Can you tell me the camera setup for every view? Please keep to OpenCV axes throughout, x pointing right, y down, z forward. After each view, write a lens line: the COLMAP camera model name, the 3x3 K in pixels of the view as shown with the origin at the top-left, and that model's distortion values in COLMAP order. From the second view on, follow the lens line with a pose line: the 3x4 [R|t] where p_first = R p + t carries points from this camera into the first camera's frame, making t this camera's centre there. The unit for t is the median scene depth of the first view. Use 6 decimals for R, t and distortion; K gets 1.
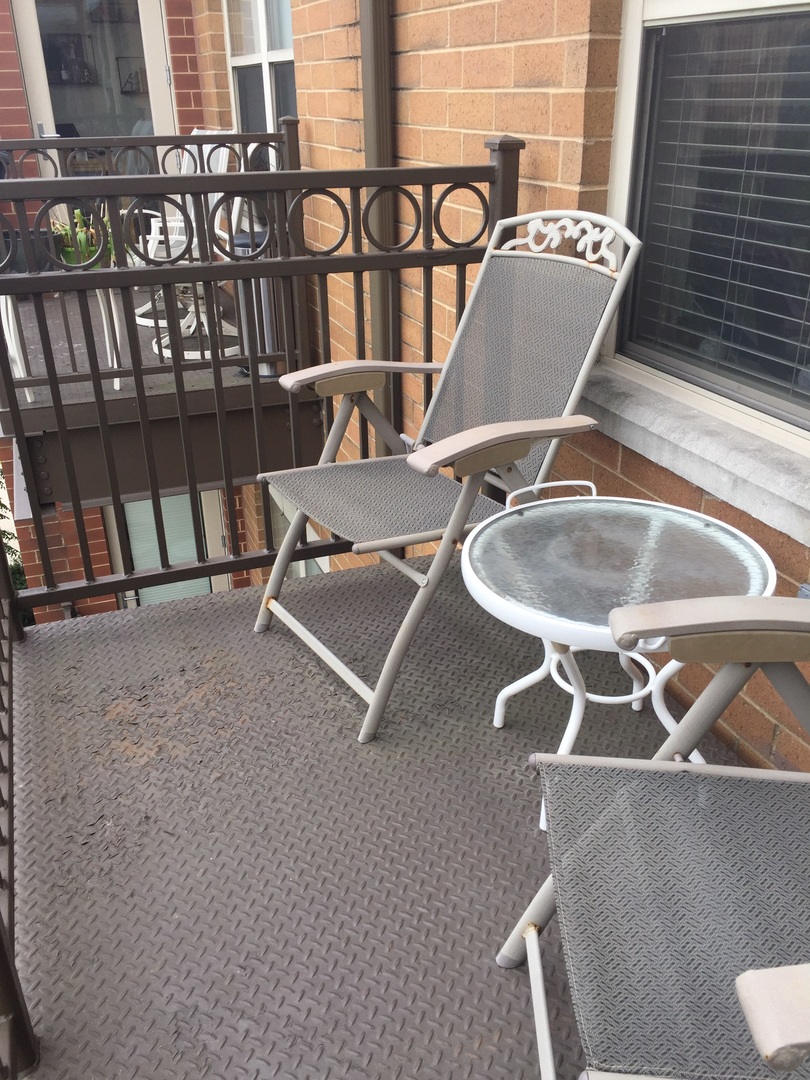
lens RADIAL K [[918.4, 0, 400.5], [0, 918.4, 541.8], [0, 0, 1]] dist [0.073173, -0.102877]
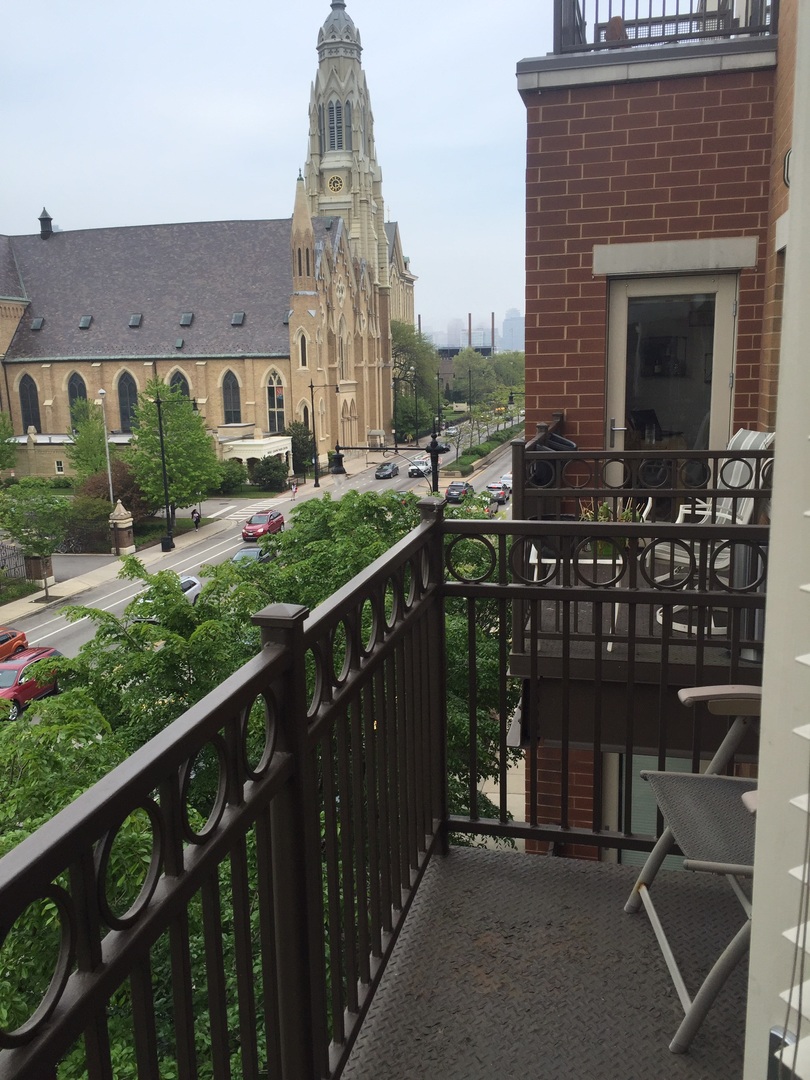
lens RADIAL K [[918.4, 0, 407.8], [0, 918.4, 543.4], [0, 0, 1]] dist [0.073173, -0.102877]
pose [[0.822749, 0.102934, -0.559007, 0.203865], [-0.238479, 0.955232, -0.175100, -0.065855], [0.515958, 0.277375, 0.810463, -0.150212]]
